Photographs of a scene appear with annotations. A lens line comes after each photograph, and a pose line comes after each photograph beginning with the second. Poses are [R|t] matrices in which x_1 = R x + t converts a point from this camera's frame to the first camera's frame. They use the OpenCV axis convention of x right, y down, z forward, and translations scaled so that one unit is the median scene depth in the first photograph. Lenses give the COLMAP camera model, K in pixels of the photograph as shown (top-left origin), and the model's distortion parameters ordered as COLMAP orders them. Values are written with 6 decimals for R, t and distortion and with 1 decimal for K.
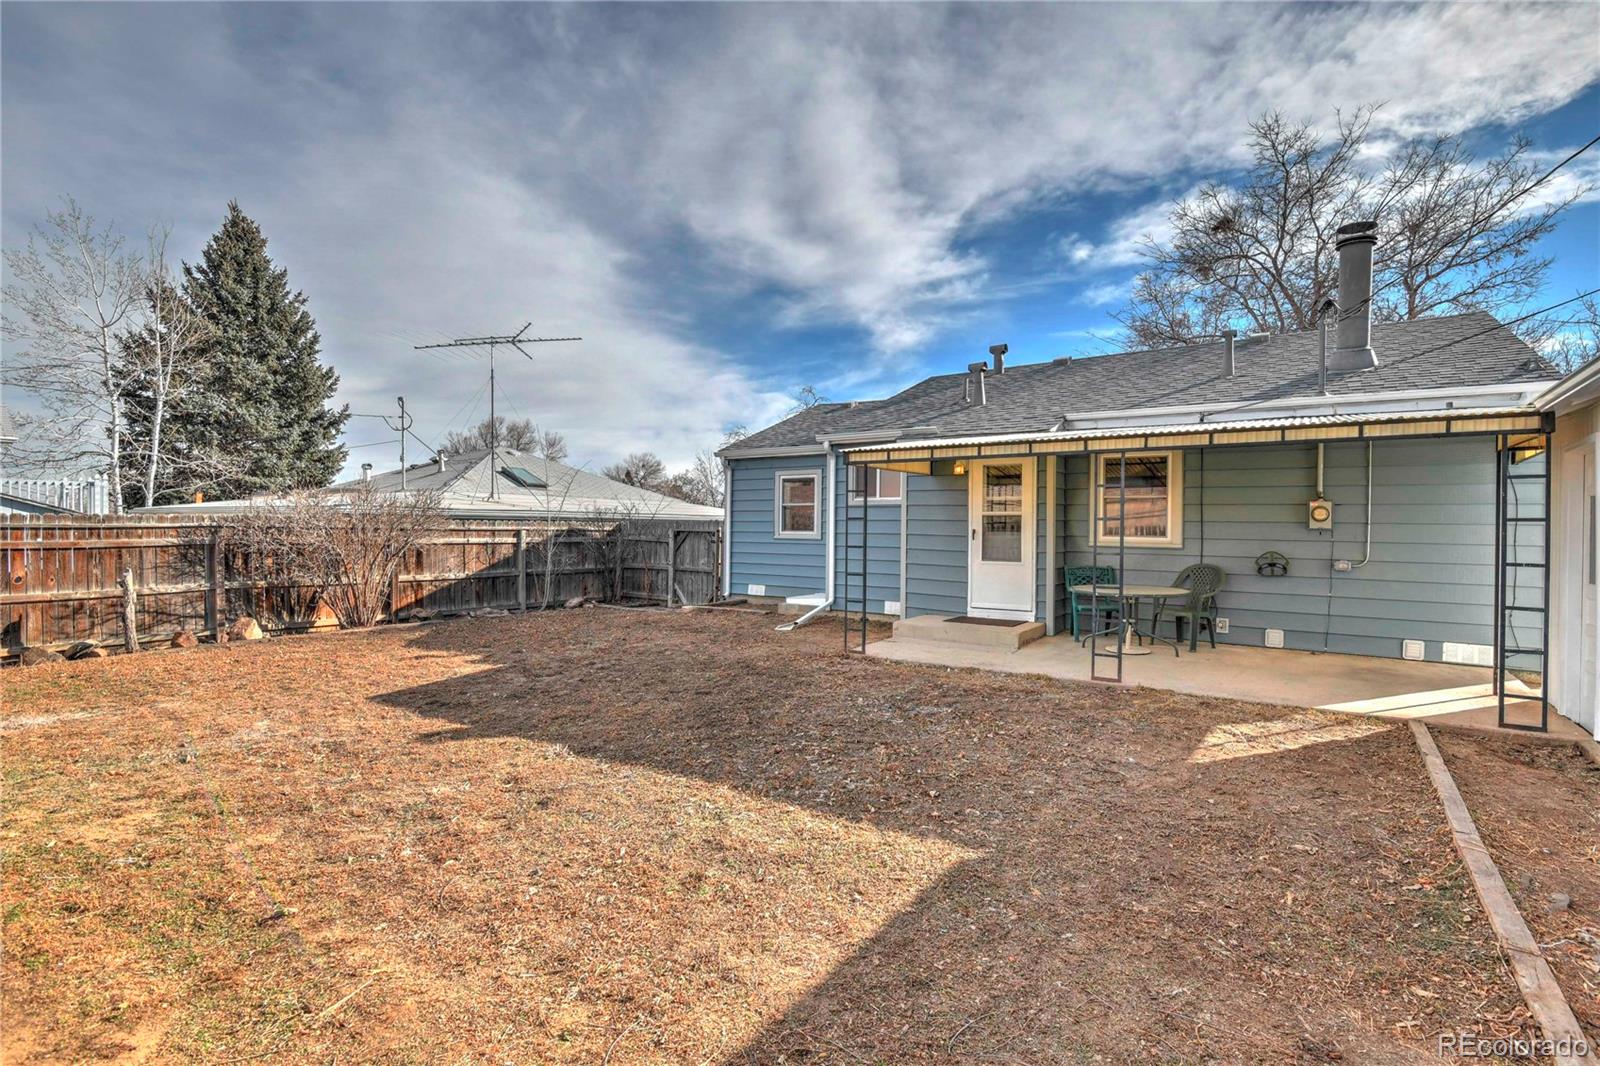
lens RADIAL K [[733.3, 0, 811.3], [0, 733.3, 532.3], [0, 0, 1]] dist [-0.002833, -0.010381]
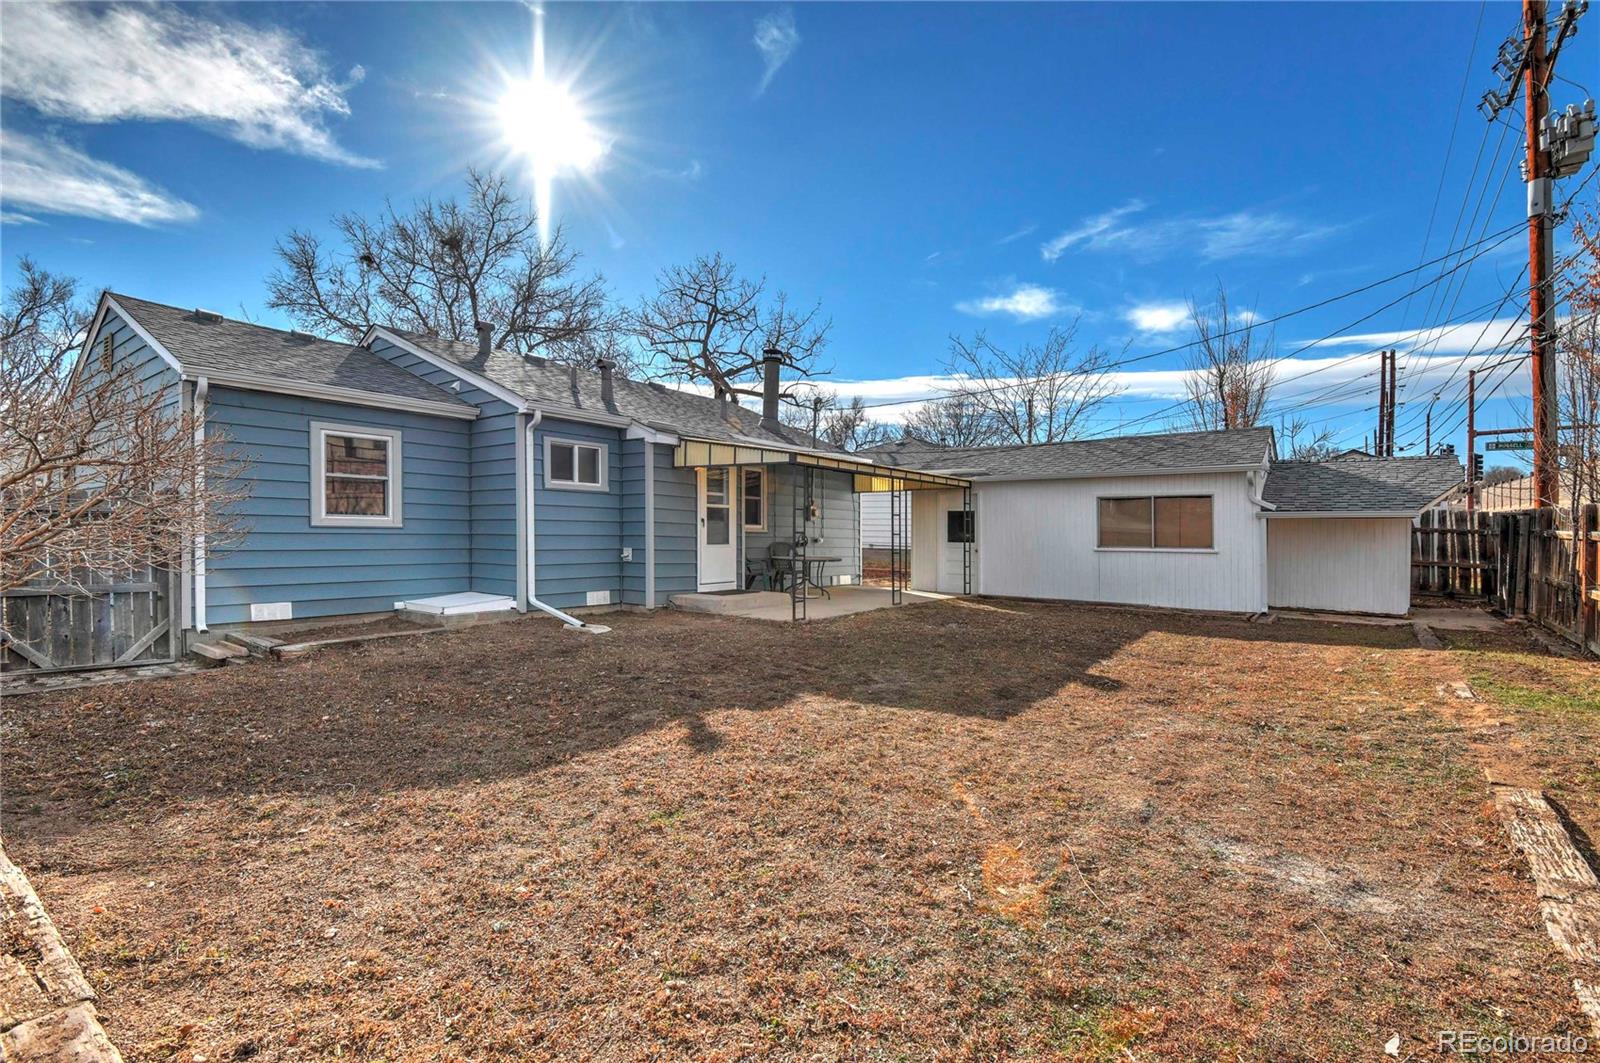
lens RADIAL K [[733.3, 0, 811.3], [0, 733.3, 530.8], [0, 0, 1]] dist [-0.002833, -0.010381]
pose [[0.013710, -0.004031, 0.999898, -0.669750], [-0.007899, 0.999960, 0.004140, 0.006271], [-0.999875, -0.007955, 0.013678, 0.547999]]
